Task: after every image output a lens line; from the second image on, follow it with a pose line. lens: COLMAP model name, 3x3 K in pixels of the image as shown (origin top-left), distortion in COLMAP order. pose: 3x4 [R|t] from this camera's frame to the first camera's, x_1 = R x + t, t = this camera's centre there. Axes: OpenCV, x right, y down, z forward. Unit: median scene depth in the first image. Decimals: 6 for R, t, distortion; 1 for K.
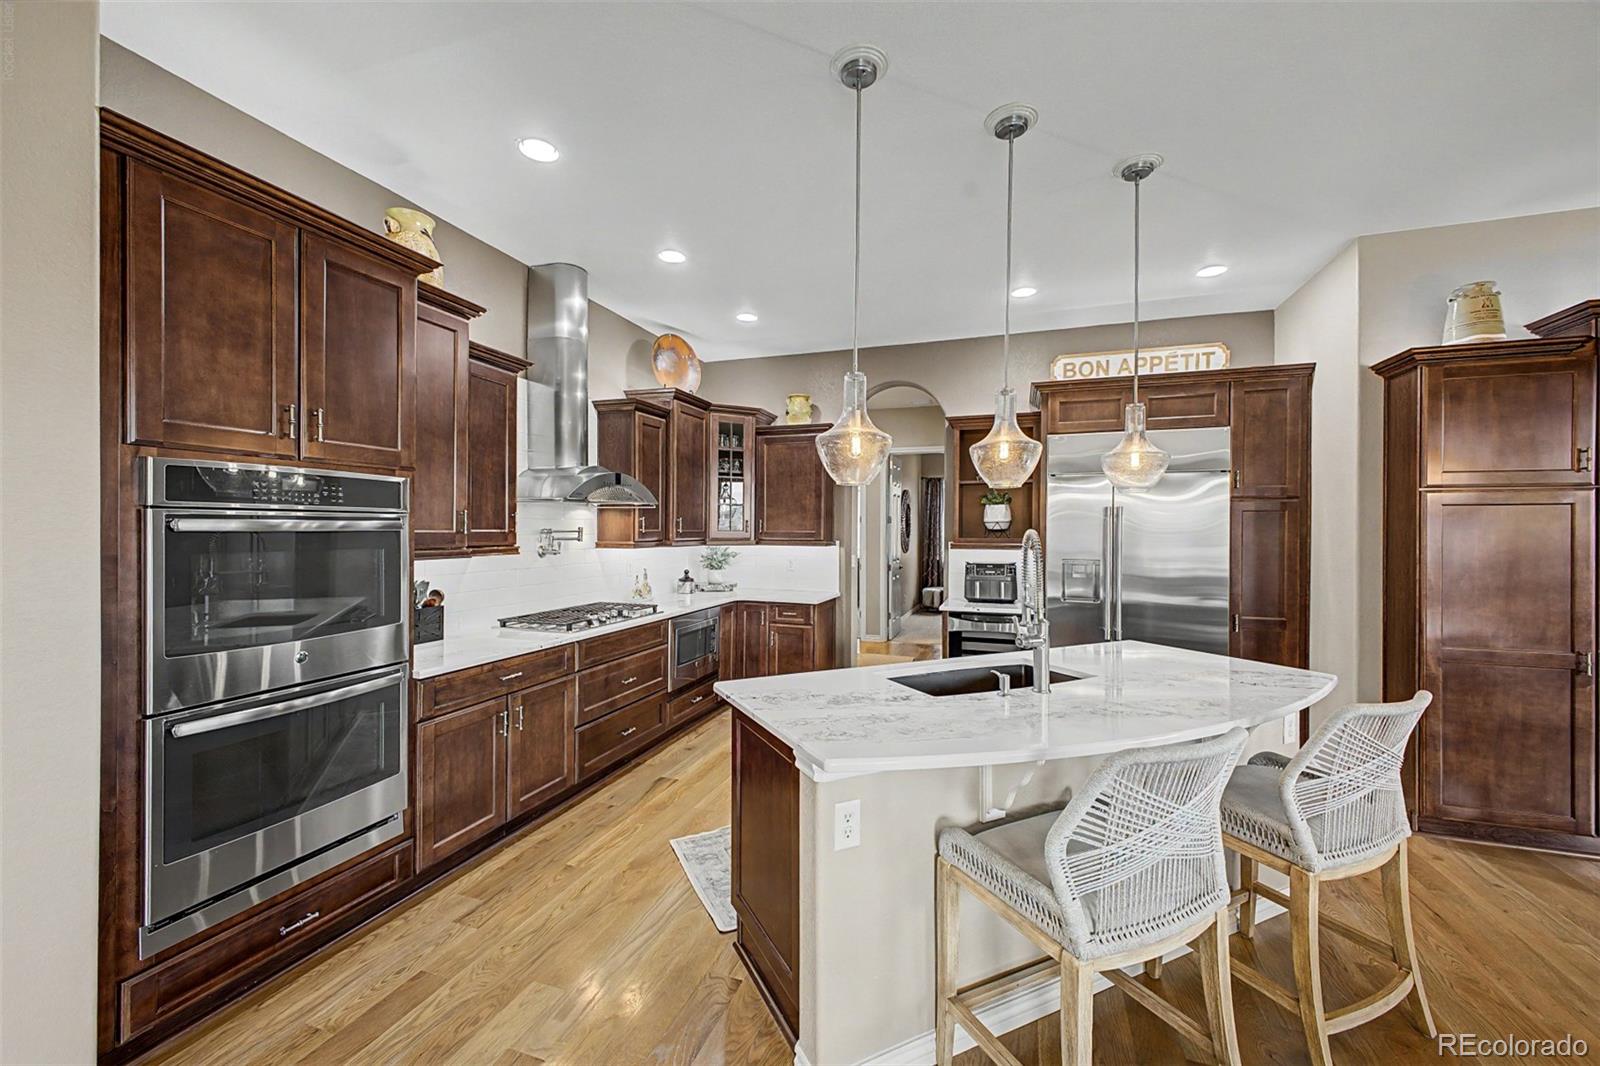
lens RADIAL K [[628.6, 0, 796.5], [0, 628.6, 538.3], [0, 0, 1]] dist [0.018012, -0.003787]
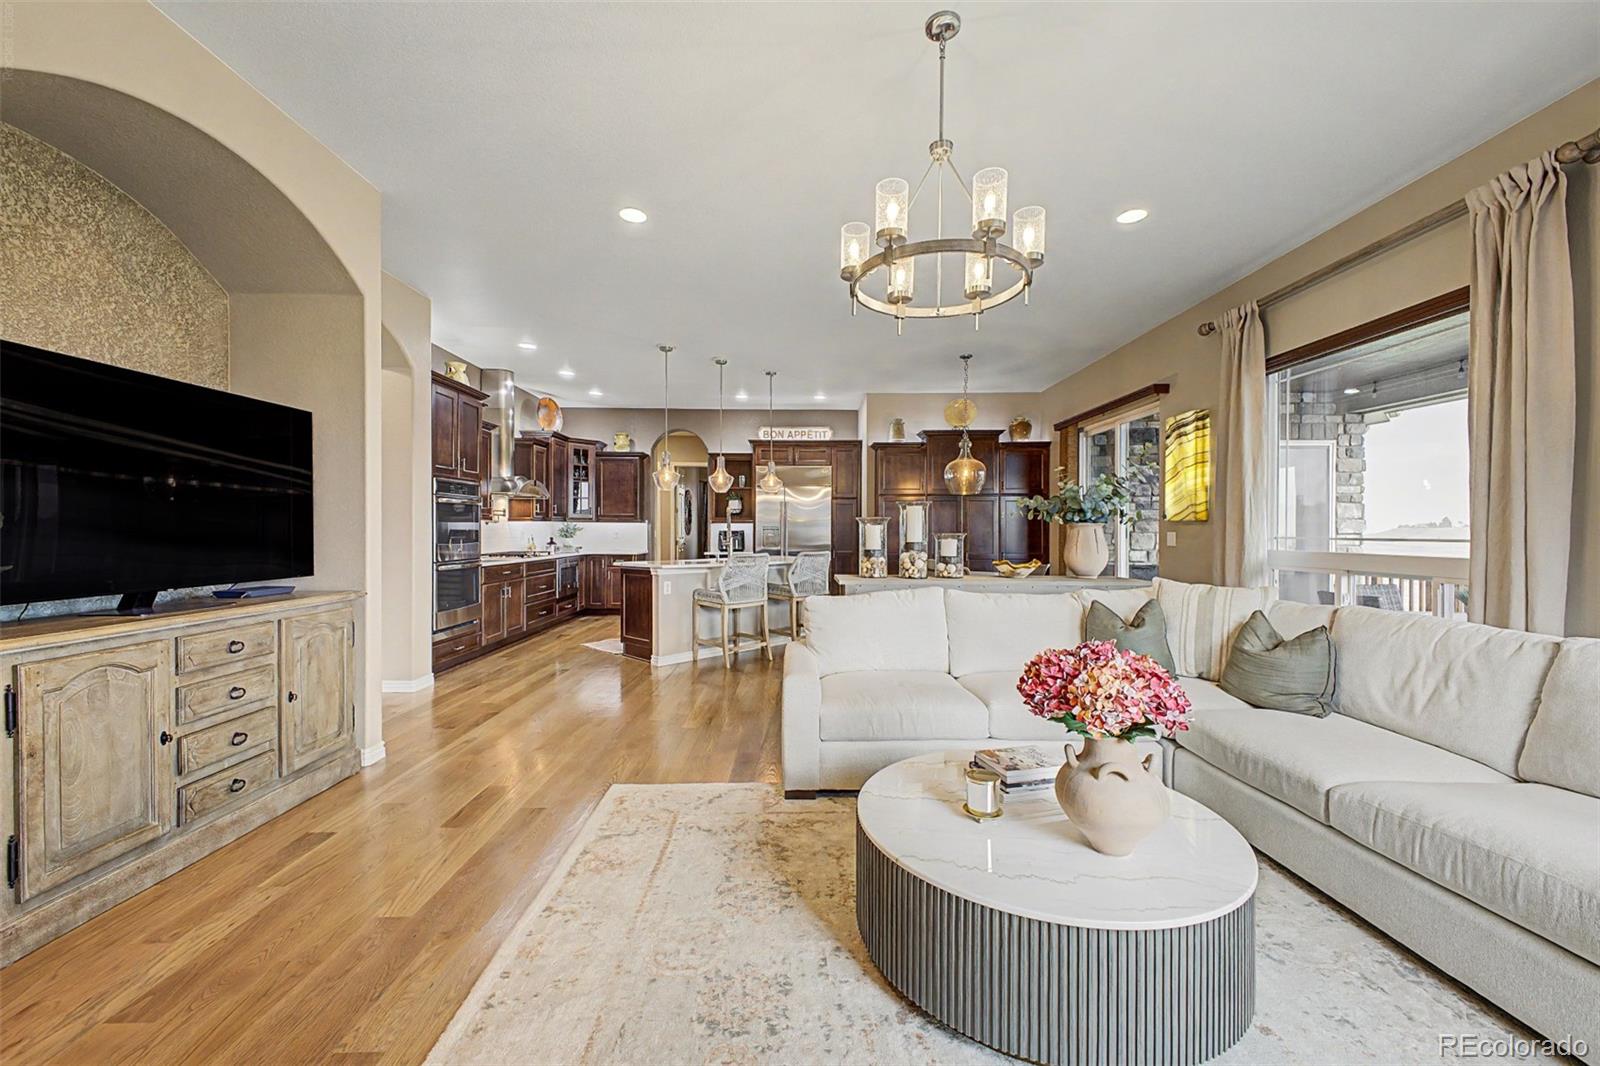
lens RADIAL K [[628.6, 0, 802.1], [0, 628.6, 540.4], [0, 0, 1]] dist [0.018012, -0.003787]
pose [[0.940640, -0.006326, 0.339346, -0.152487], [0.003784, 0.999960, 0.008150, 0.061051], [-0.339384, -0.006382, 0.940626, -0.983940]]
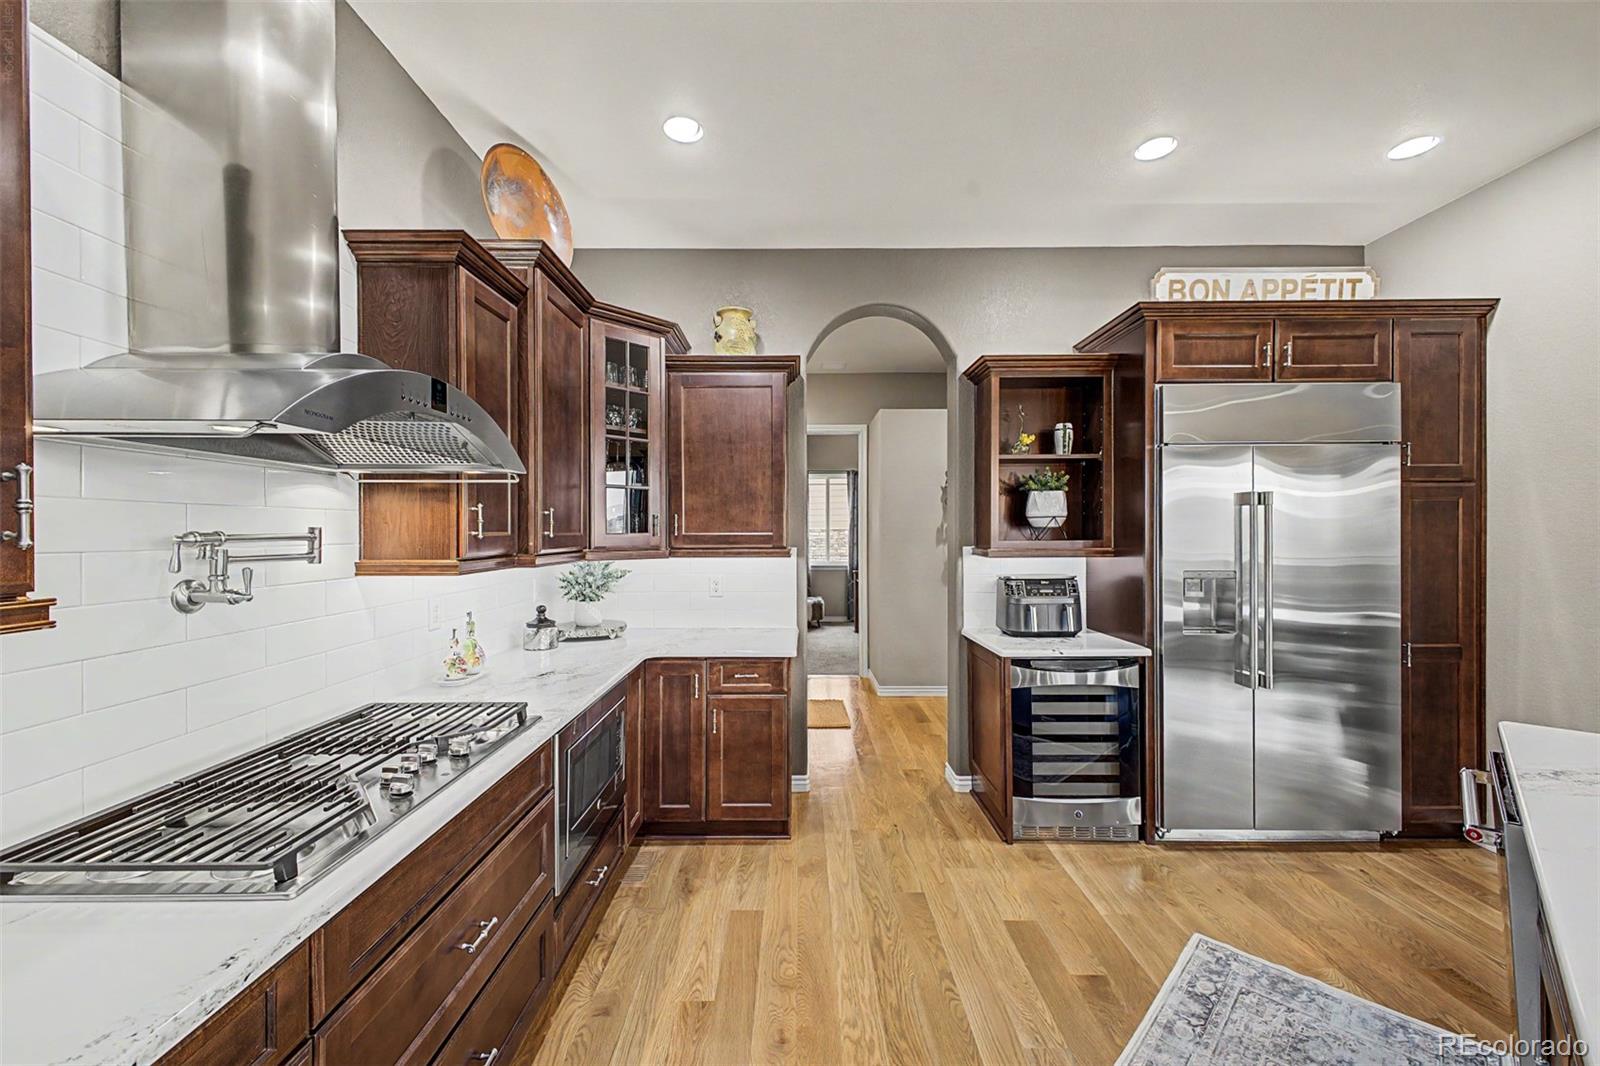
lens RADIAL K [[628.6, 0, 796.5], [0, 628.6, 538.2], [0, 0, 1]] dist [0.018012, -0.003787]
pose [[0.942817, -0.012233, 0.333086, -0.189453], [0.013750, 0.999903, -0.002198, -0.005799], [-0.333027, 0.006652, 0.942894, 0.521675]]
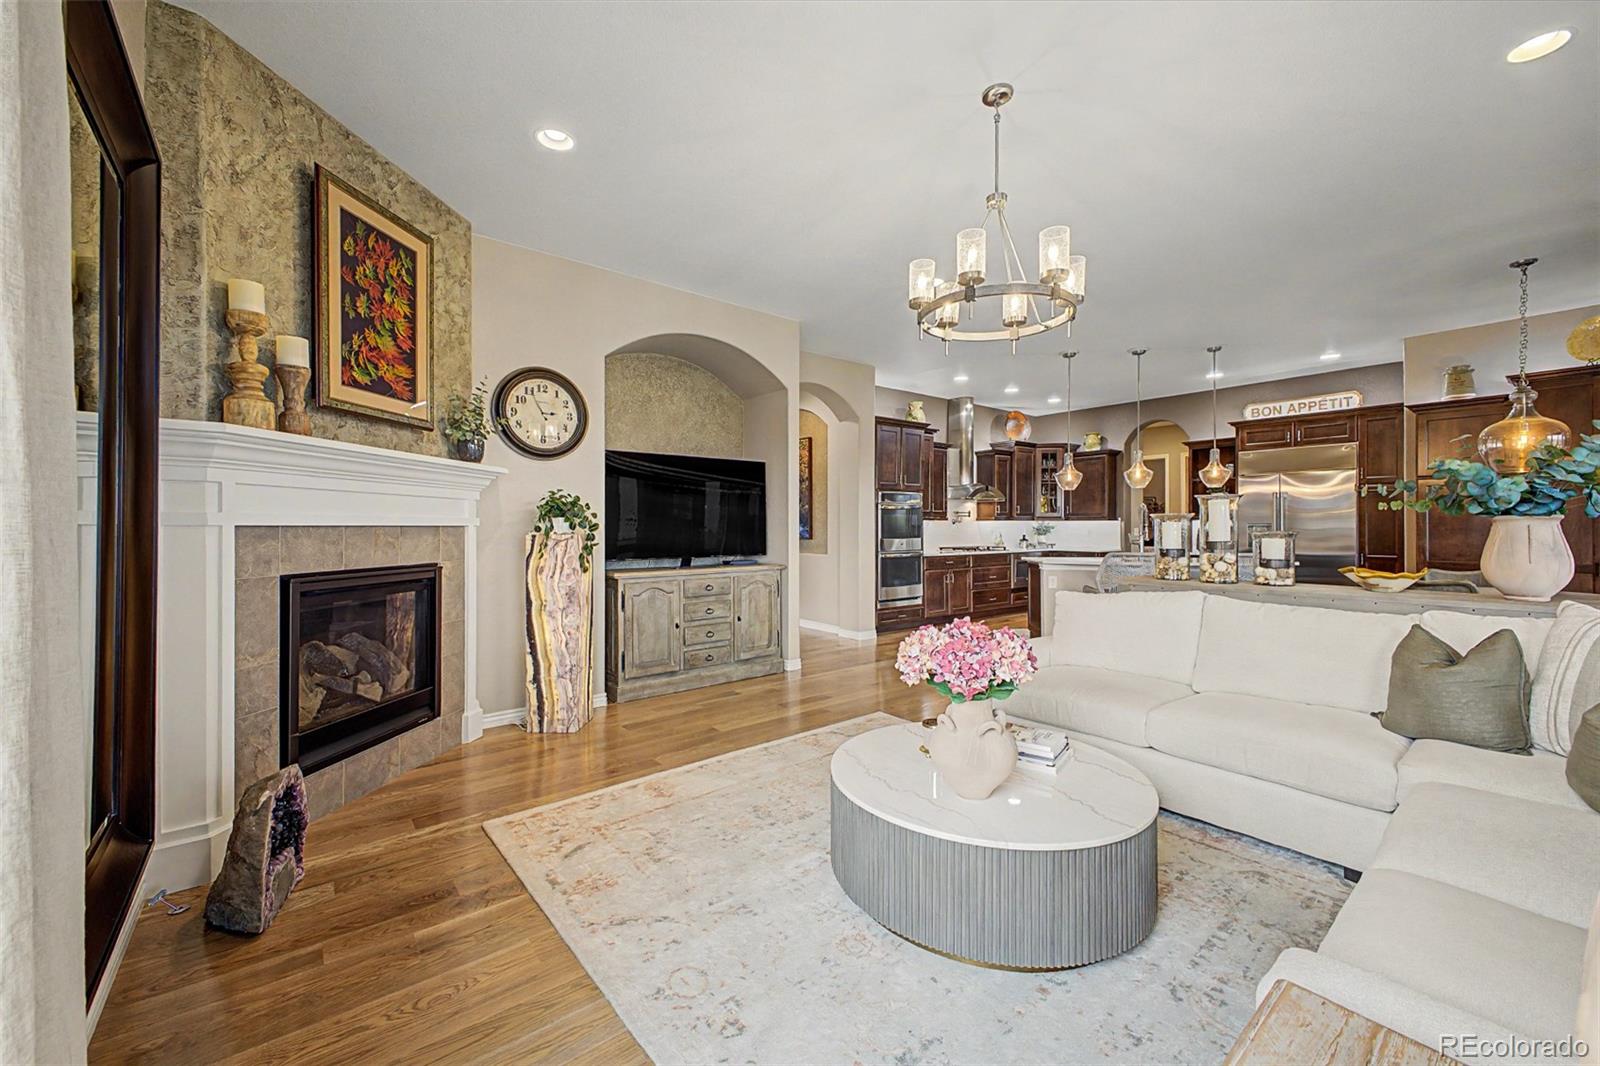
lens RADIAL K [[628.6, 0, 799.9], [0, 628.6, 527.7], [0, 0, 1]] dist [0.018012, -0.003787]
pose [[0.848348, -0.005409, -0.529412, 0.308407], [-0.000287, 0.999943, -0.010676, 0.064047], [0.529439, 0.009209, 0.848298, -1.147456]]
